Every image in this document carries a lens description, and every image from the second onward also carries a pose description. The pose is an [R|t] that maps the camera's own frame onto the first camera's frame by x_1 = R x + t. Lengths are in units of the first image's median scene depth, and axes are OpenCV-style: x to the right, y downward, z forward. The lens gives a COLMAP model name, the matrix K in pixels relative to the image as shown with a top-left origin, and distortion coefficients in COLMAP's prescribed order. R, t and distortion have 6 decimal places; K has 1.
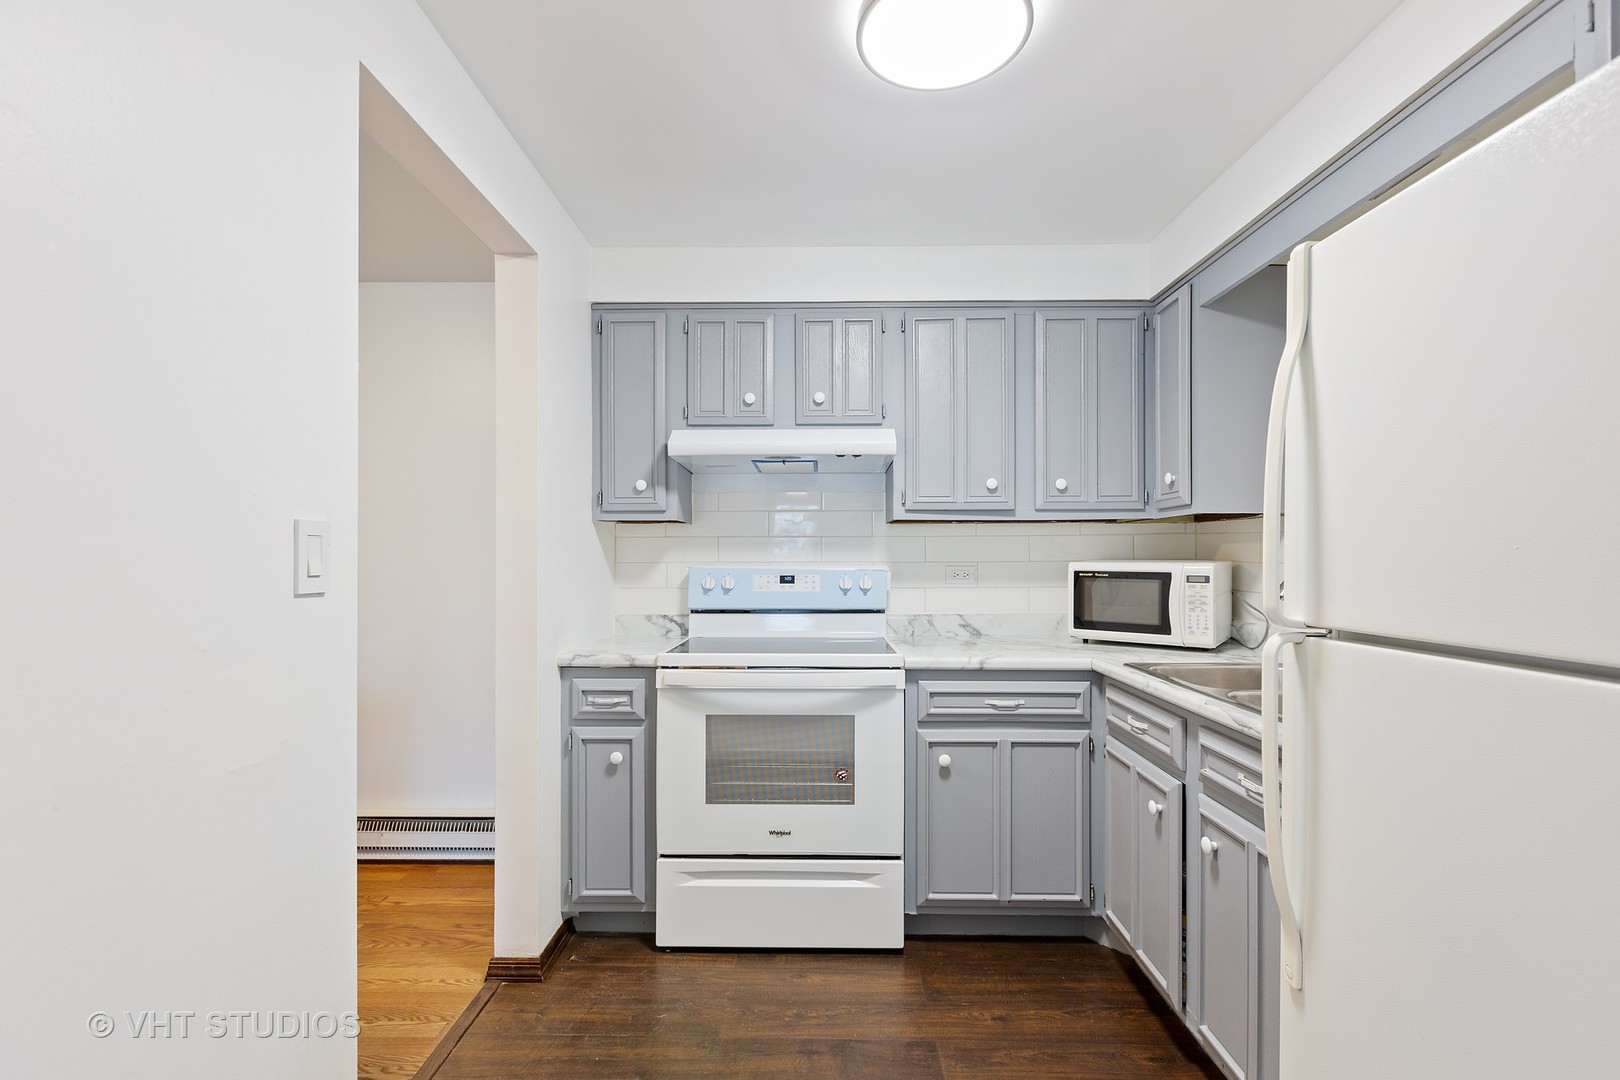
lens RADIAL K [[712.3, 0, 809.0], [0, 712.3, 555.0], [0, 0, 1]] dist [0.001087, -0.000586]
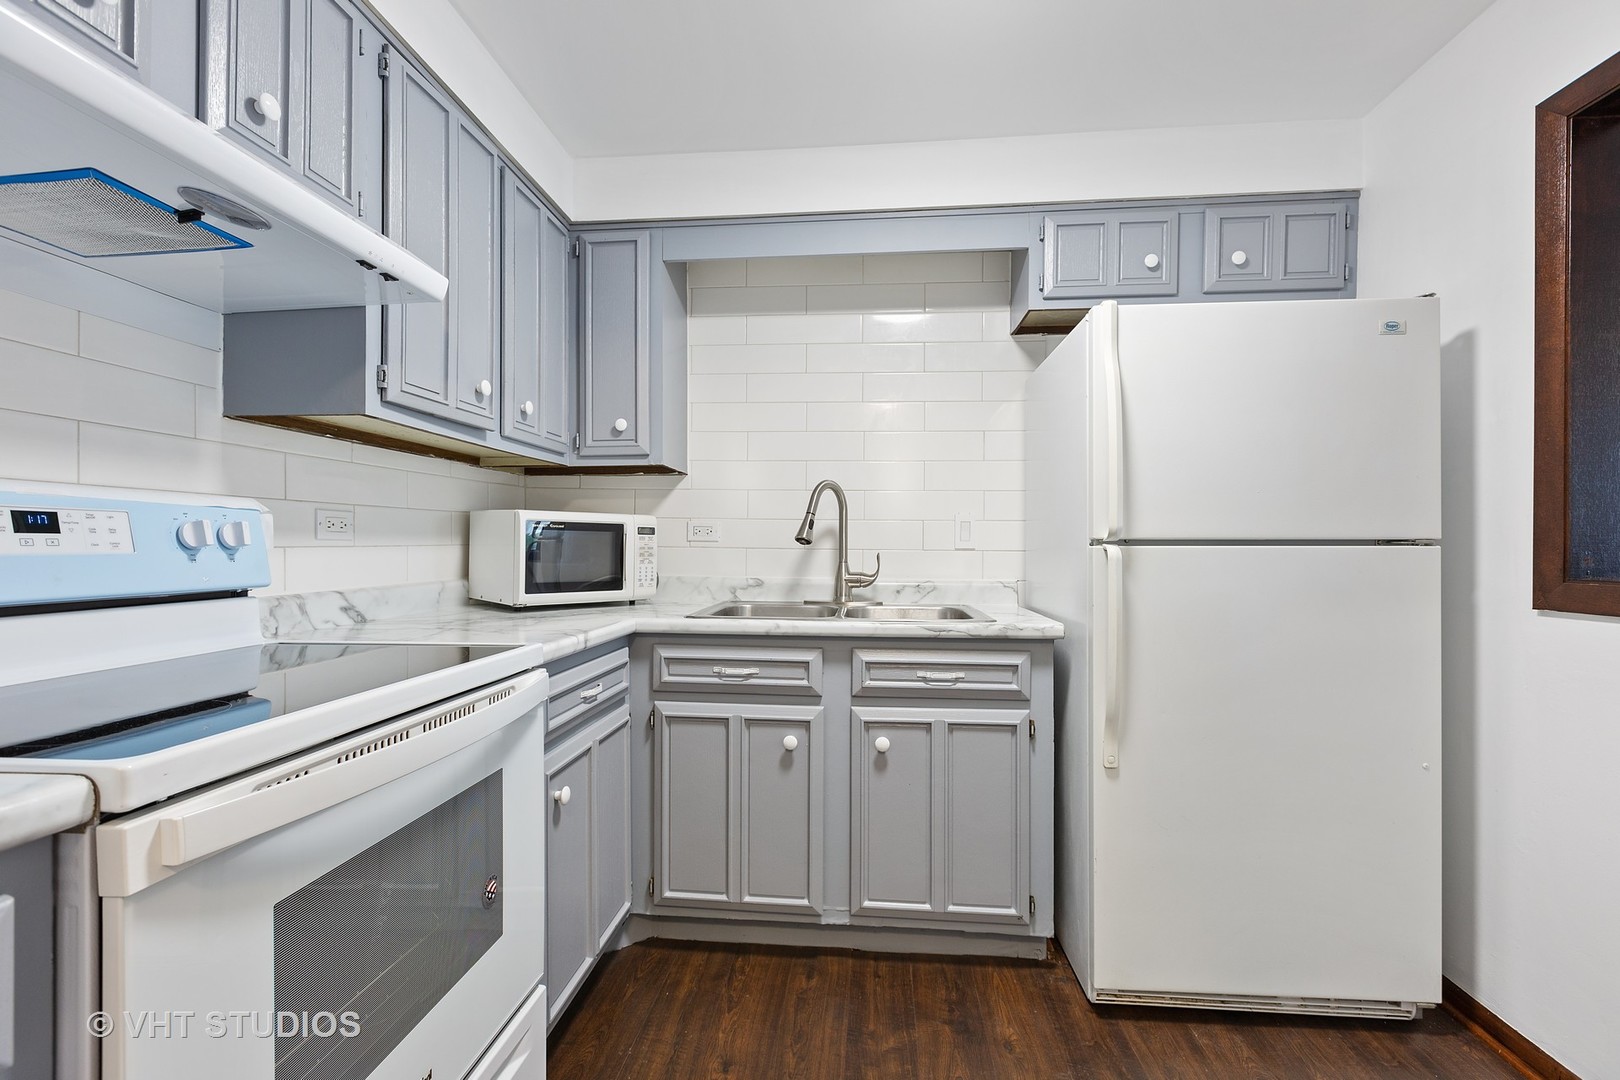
lens RADIAL K [[712.3, 0, 806.1], [0, 712.3, 541.3], [0, 0, 1]] dist [0.001087, -0.000586]
pose [[0.089612, 0.005943, 0.995959, -0.409483], [-0.006235, 0.999966, -0.005406, 0.050099], [-0.995957, -0.005726, 0.089646, 0.655681]]
